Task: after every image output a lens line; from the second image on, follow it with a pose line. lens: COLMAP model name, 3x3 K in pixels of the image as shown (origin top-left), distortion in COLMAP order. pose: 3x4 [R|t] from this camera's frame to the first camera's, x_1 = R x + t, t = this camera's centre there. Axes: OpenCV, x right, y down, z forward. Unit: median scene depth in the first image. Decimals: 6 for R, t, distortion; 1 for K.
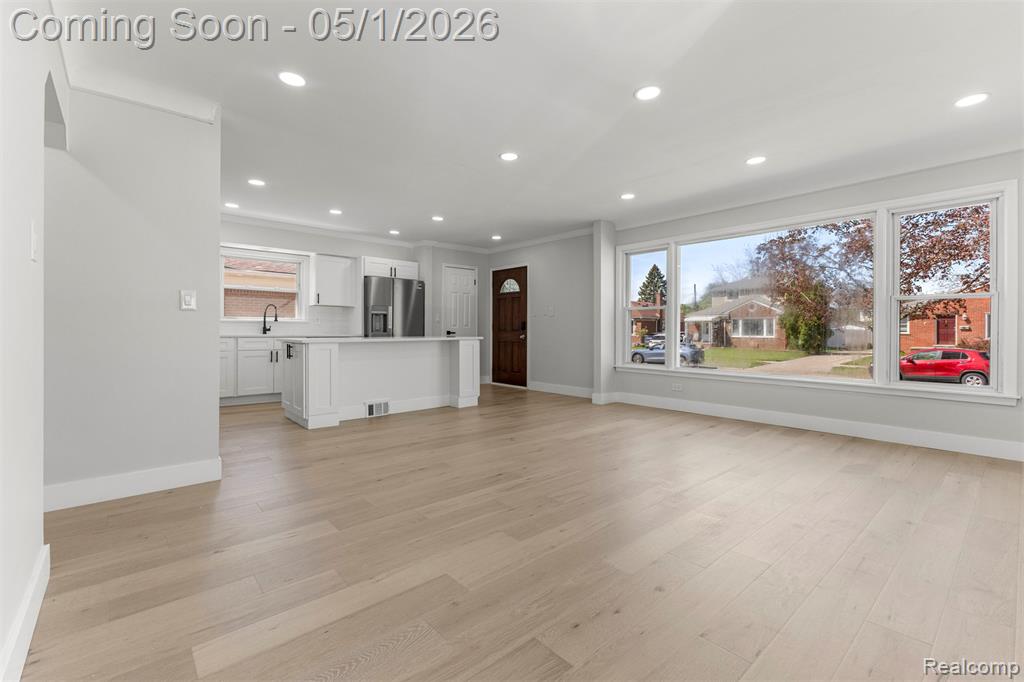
lens RADIAL K [[443.6, 0, 509.6], [0, 443.6, 330.1], [0, 0, 1]] dist [0.004274, 0.000112]
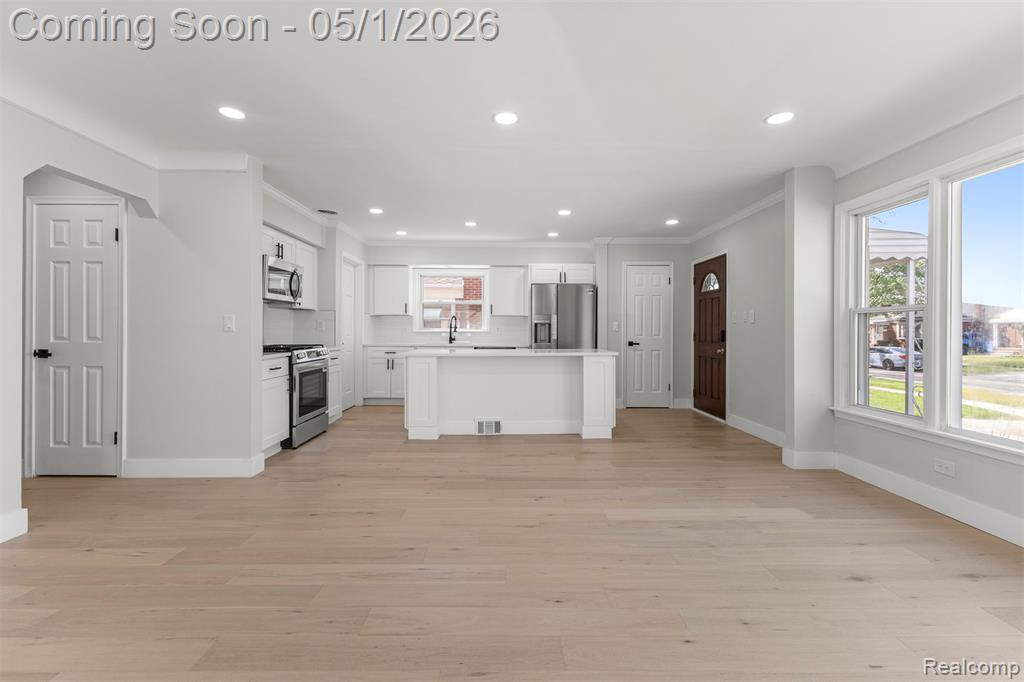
lens RADIAL K [[443.6, 0, 509.6], [0, 443.6, 330.1], [0, 0, 1]] dist [0.004274, 0.000112]
pose [[0.759678, -0.002688, -0.650294, 0.261756], [-0.000176, 0.999991, -0.004338, -0.017928], [0.650300, 0.003410, 0.759670, 0.238170]]
